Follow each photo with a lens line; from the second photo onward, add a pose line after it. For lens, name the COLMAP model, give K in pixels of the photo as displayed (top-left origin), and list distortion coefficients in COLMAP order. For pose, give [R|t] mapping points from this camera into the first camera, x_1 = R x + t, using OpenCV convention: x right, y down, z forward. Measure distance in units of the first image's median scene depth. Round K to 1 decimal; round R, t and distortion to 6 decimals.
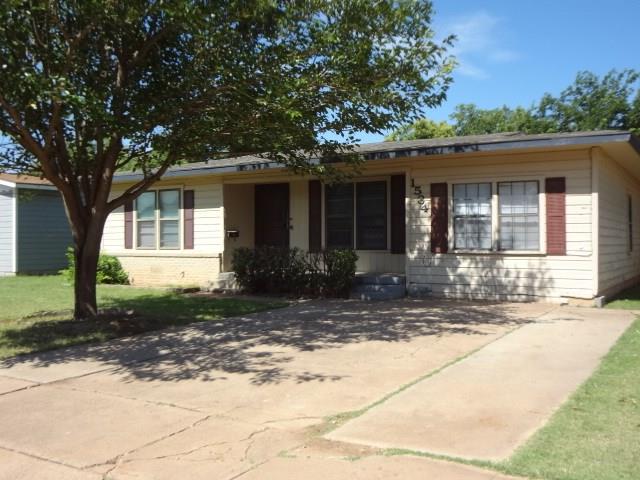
lens RADIAL K [[643.4, 0, 320.0], [0, 643.4, 240.0], [0, 0, 1]] dist [-0.158083, 0.002113]
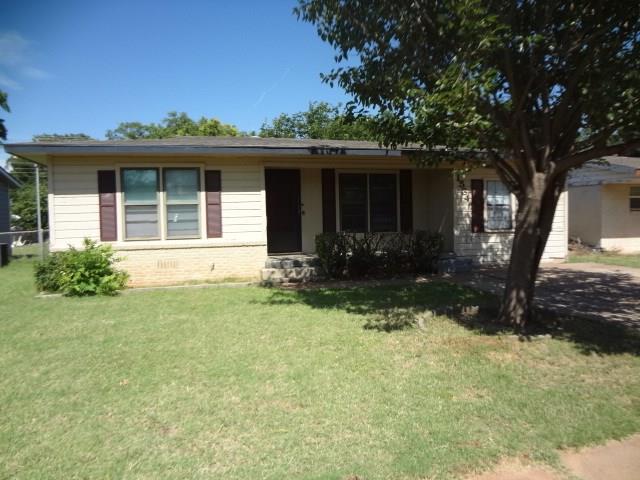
lens RADIAL K [[463.0, 0, 320.0], [0, 463.0, 240.0], [0, 0, 1]] dist [-0.087179, 0.039215]
pose [[0.679428, -0.044917, 0.732366, -0.599297], [0.016225, 0.998800, 0.046206, -0.009922], [-0.733563, -0.019511, 0.679341, 0.482594]]
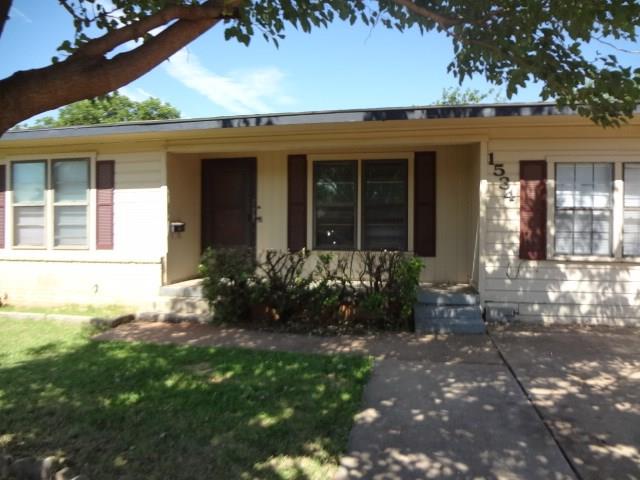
lens RADIAL K [[463.0, 0, 320.0], [0, 463.0, 240.0], [0, 0, 1]] dist [-0.087179, 0.039215]
pose [[0.937030, 0.002605, 0.349240, -0.168286], [-0.010219, 0.999749, 0.019961, -0.007898], [-0.349100, -0.022273, 0.936821, 0.502175]]
